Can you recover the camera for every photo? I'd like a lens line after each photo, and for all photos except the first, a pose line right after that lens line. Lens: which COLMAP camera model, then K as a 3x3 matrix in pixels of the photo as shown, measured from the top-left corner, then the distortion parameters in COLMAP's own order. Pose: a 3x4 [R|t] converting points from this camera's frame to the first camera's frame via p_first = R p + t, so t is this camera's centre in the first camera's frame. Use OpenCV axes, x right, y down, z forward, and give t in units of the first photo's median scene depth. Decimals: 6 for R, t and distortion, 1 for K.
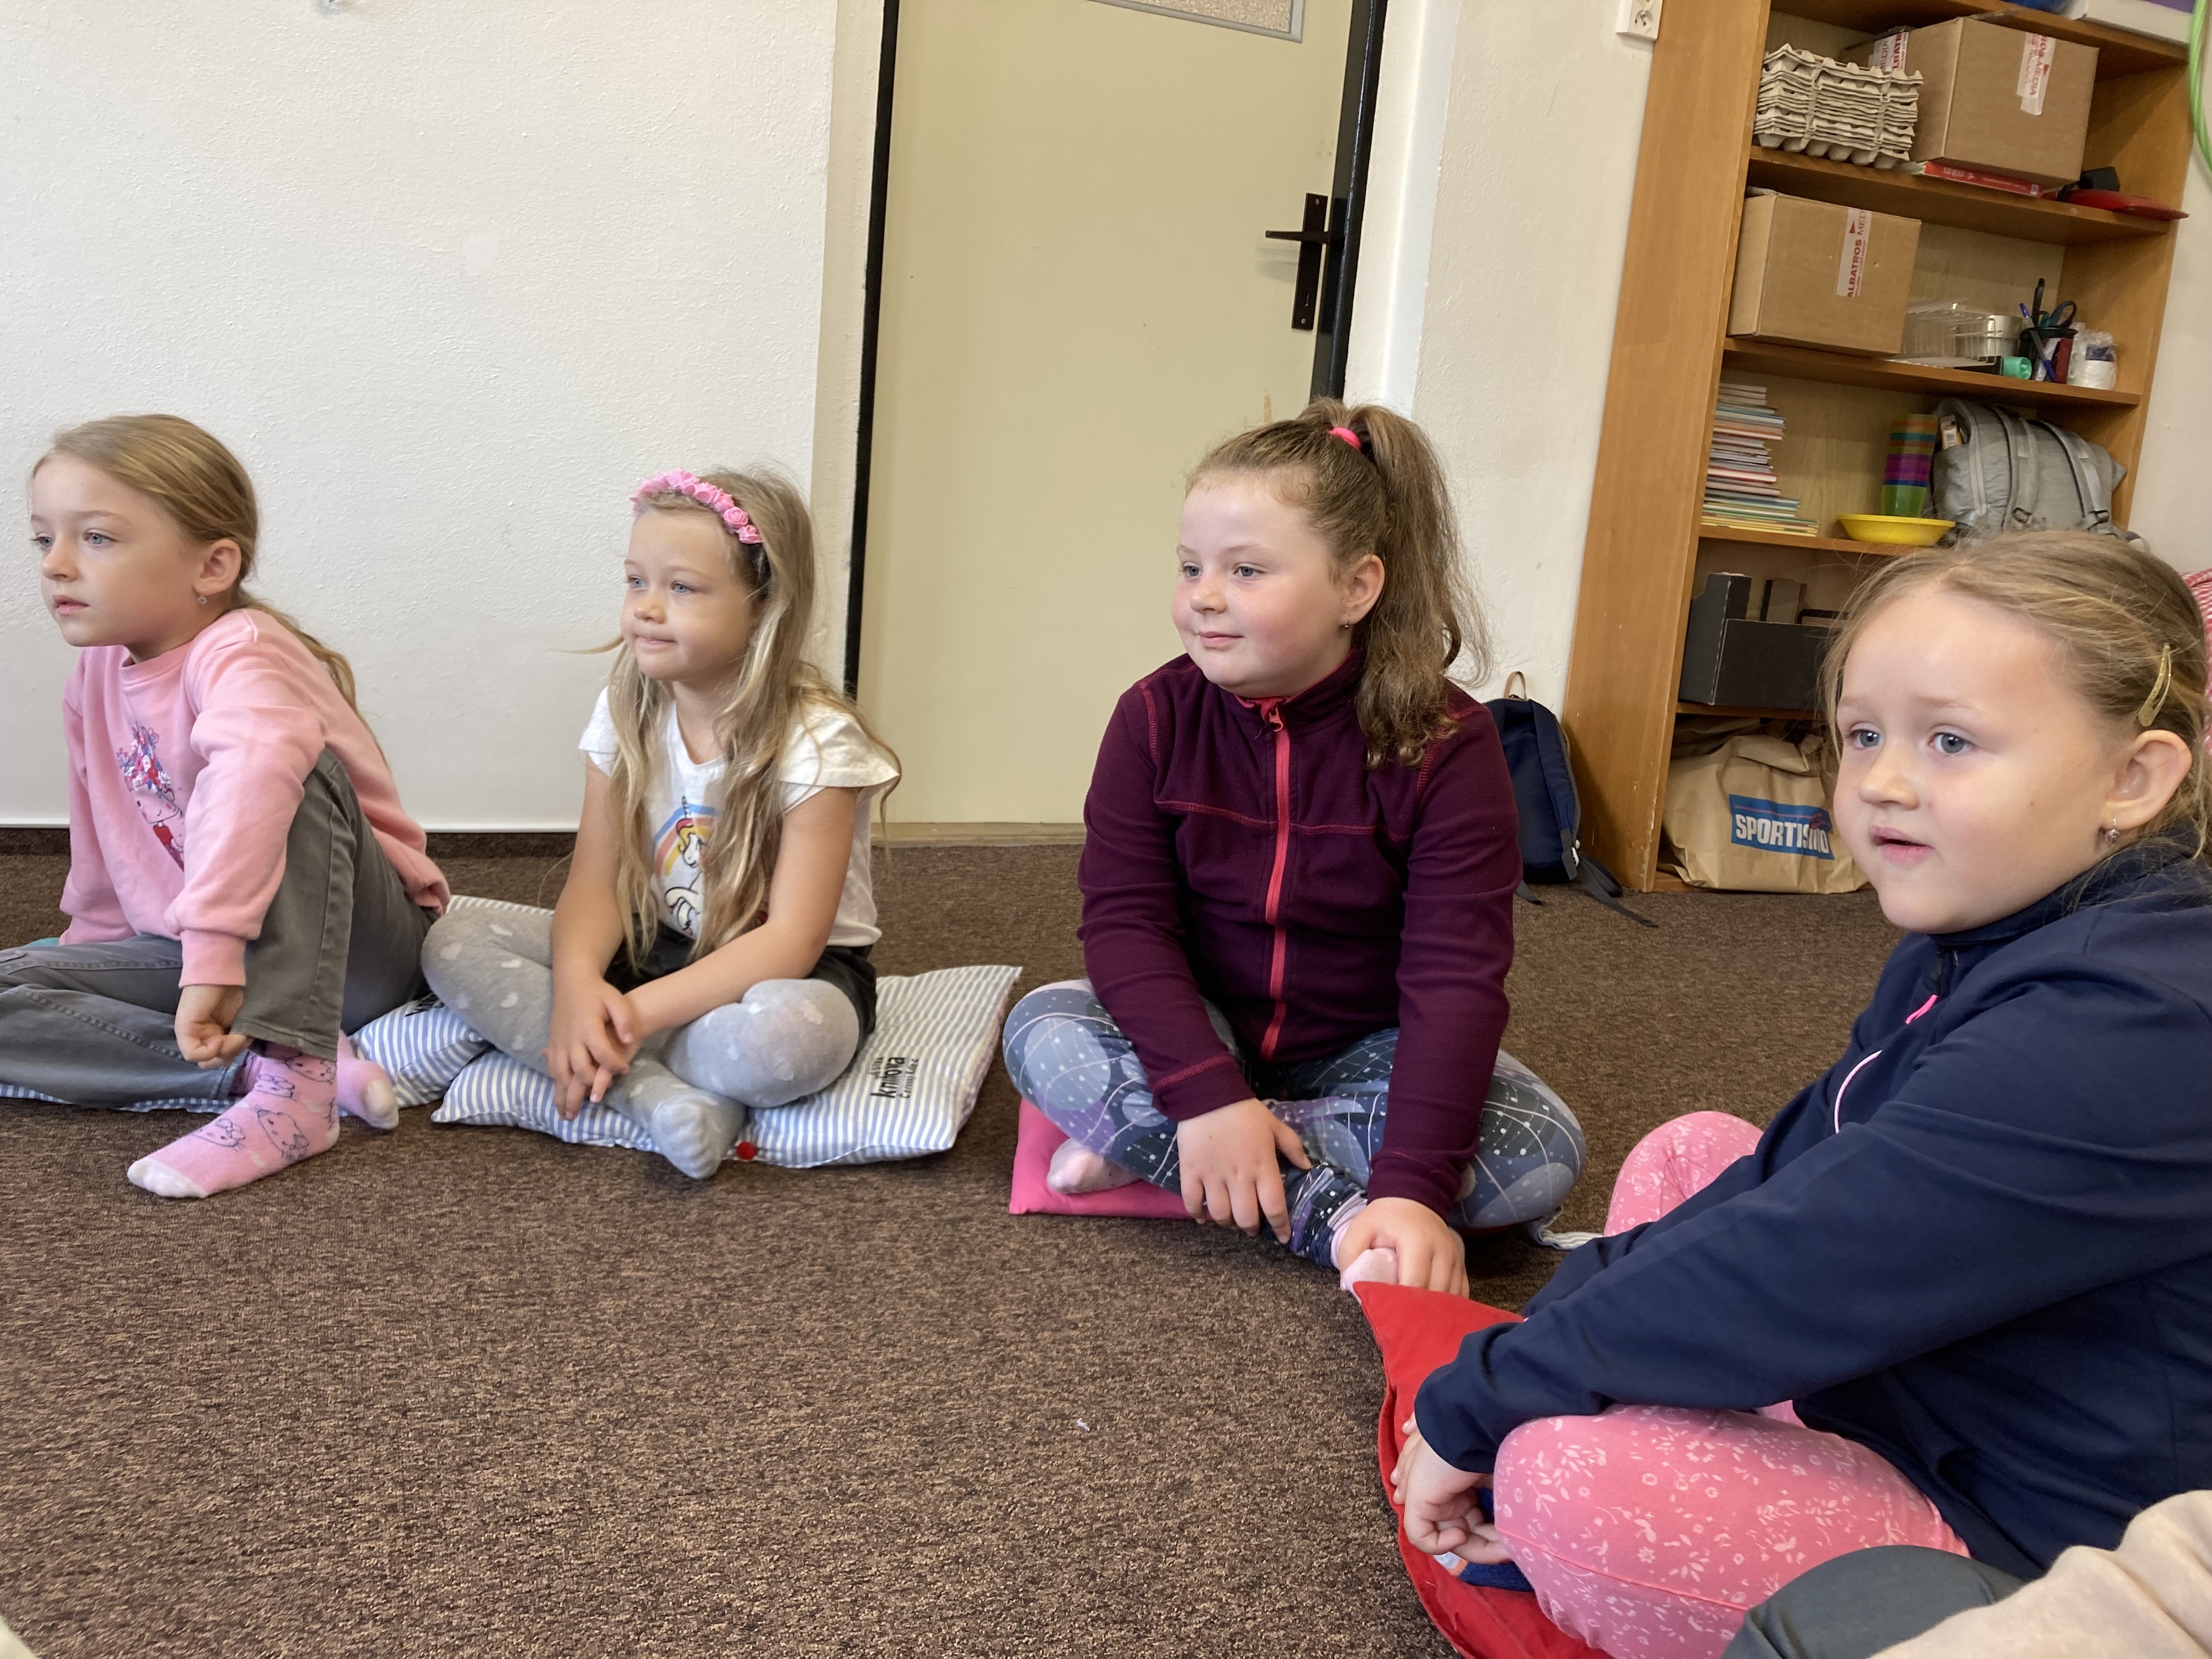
lens RADIAL K [[1802.2, 0, 1040.6], [0, 1802.2, 791.7], [0, 0, 1]] dist [0.014322, 0.008711]
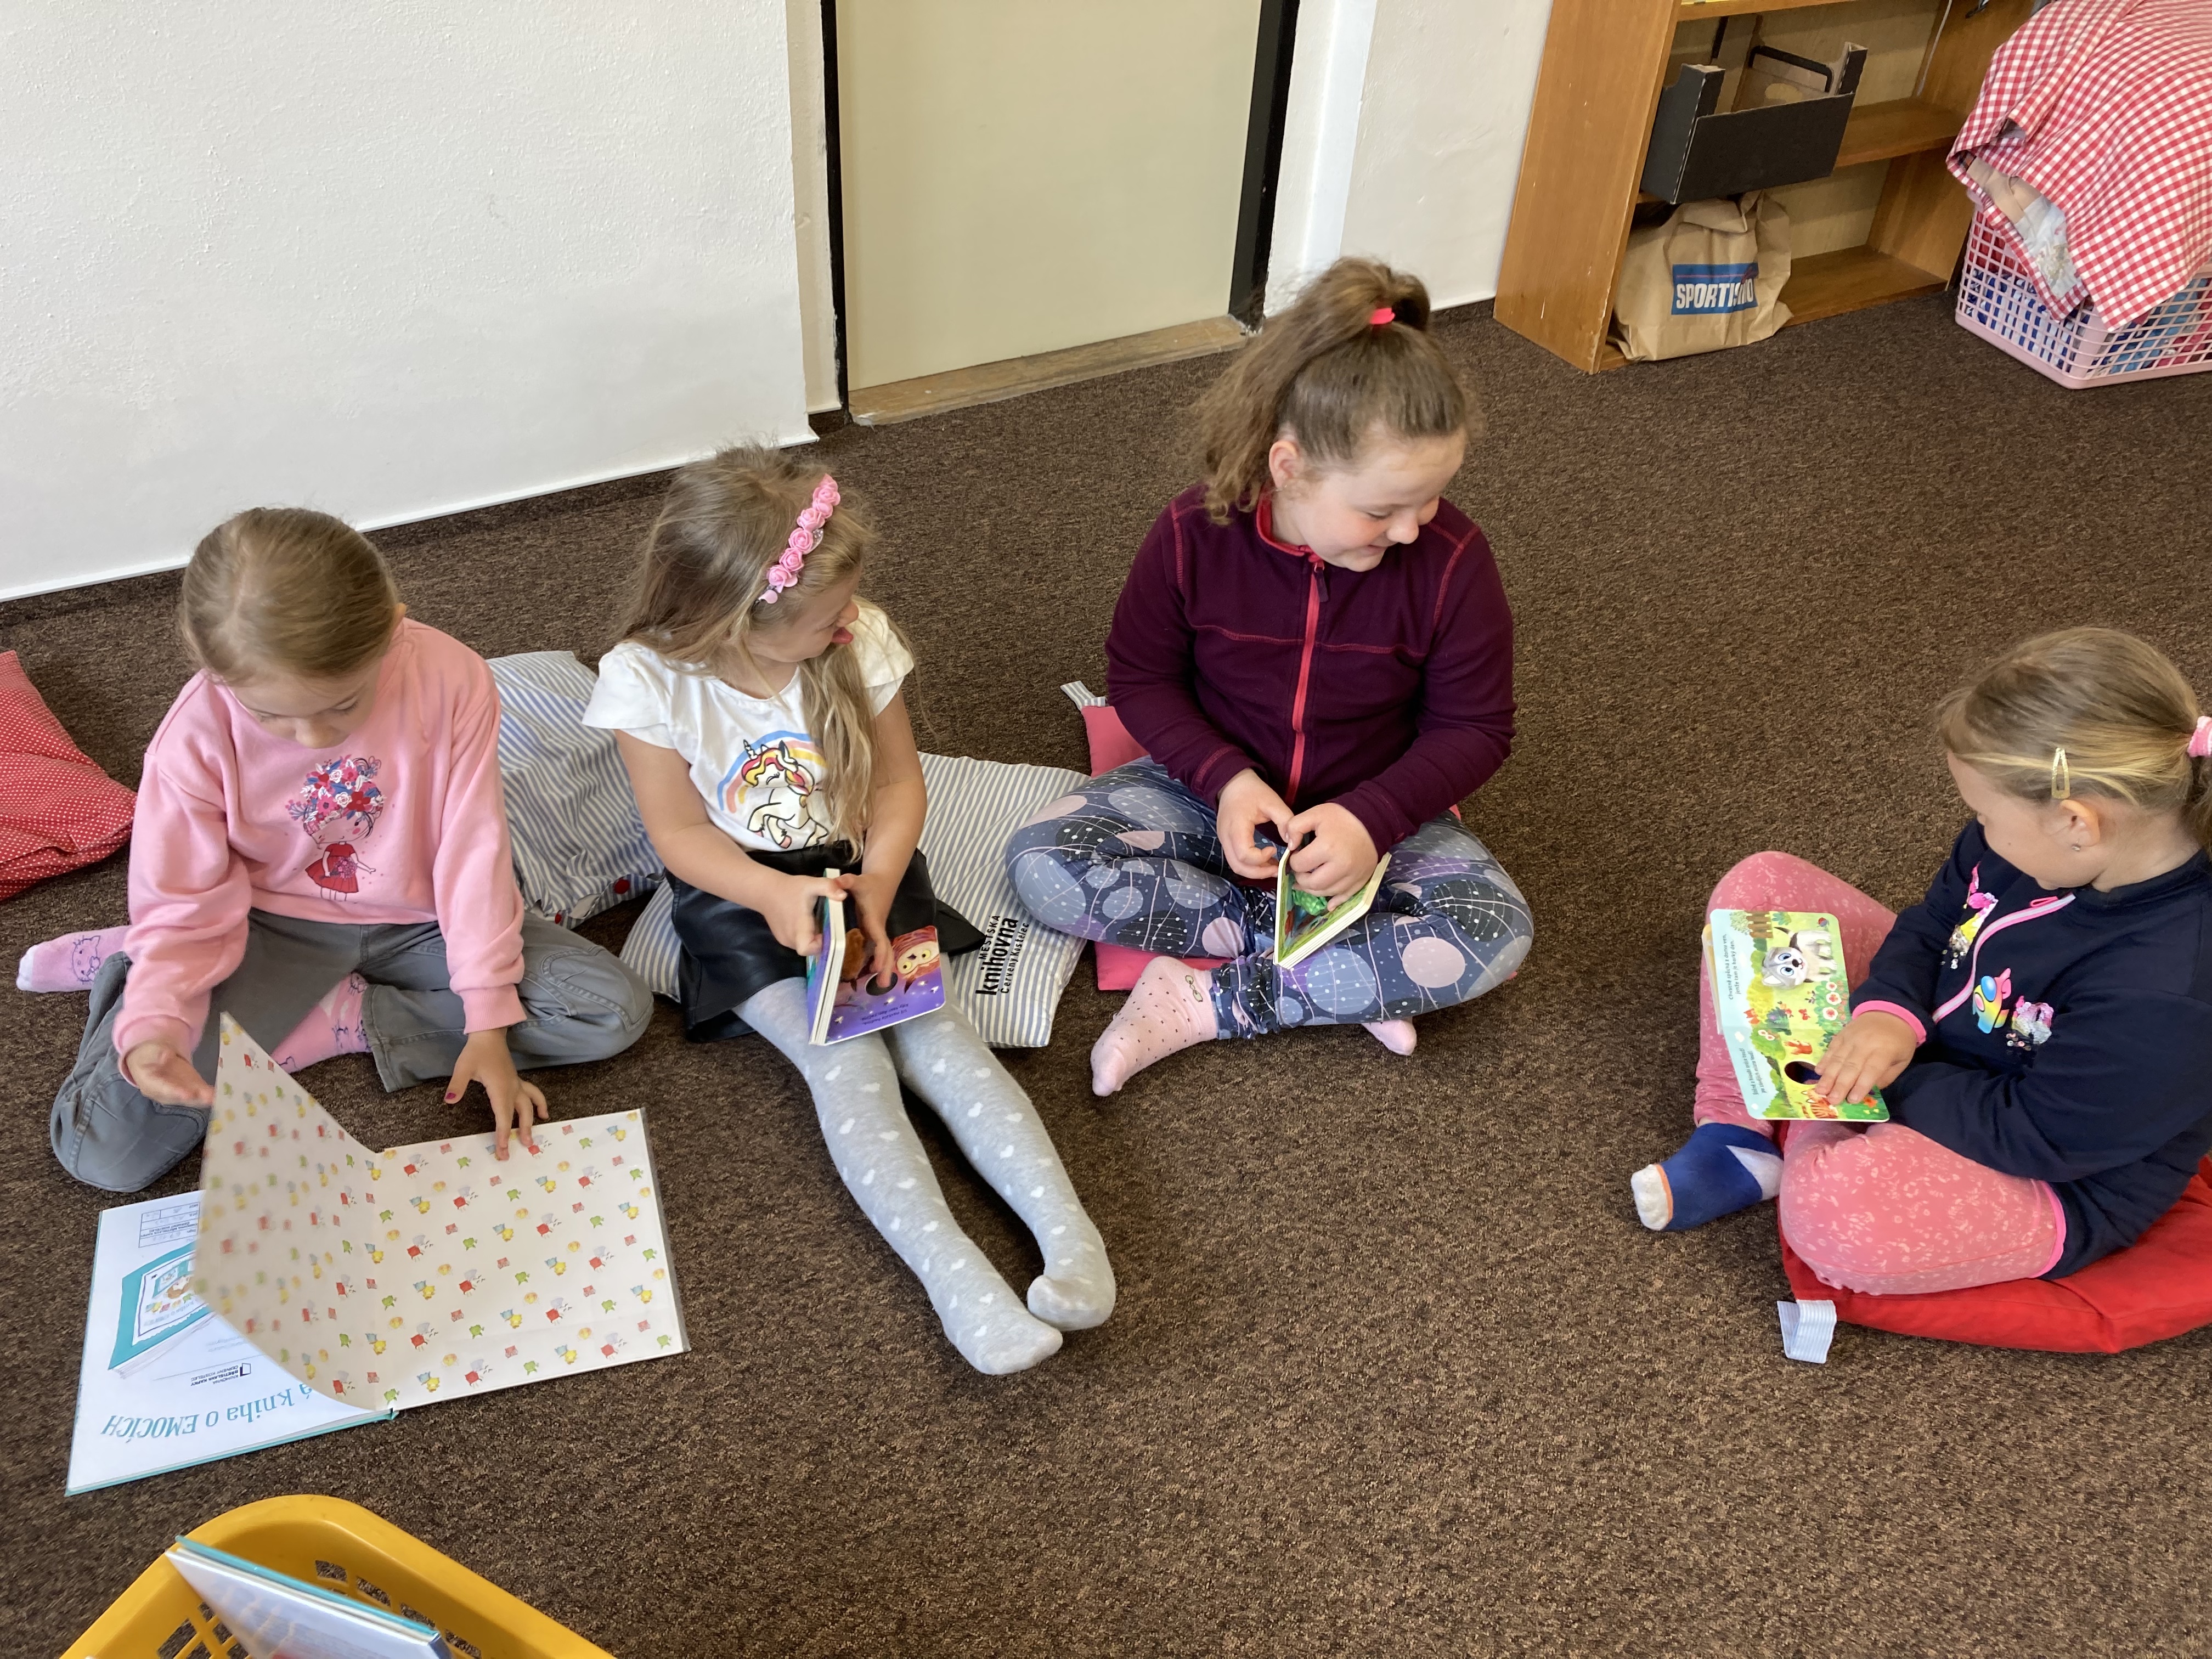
lens RADIAL K [[1786.9, 0, 1075.0], [0, 1786.9, 835.3], [0, 0, 1]] dist [0.008235, 0.007458]
pose [[0.988067, -0.123251, 0.092378, -0.098405], [0.065089, 0.877677, 0.474812, -0.225287], [-0.139599, -0.463133, 0.875225, -0.013186]]
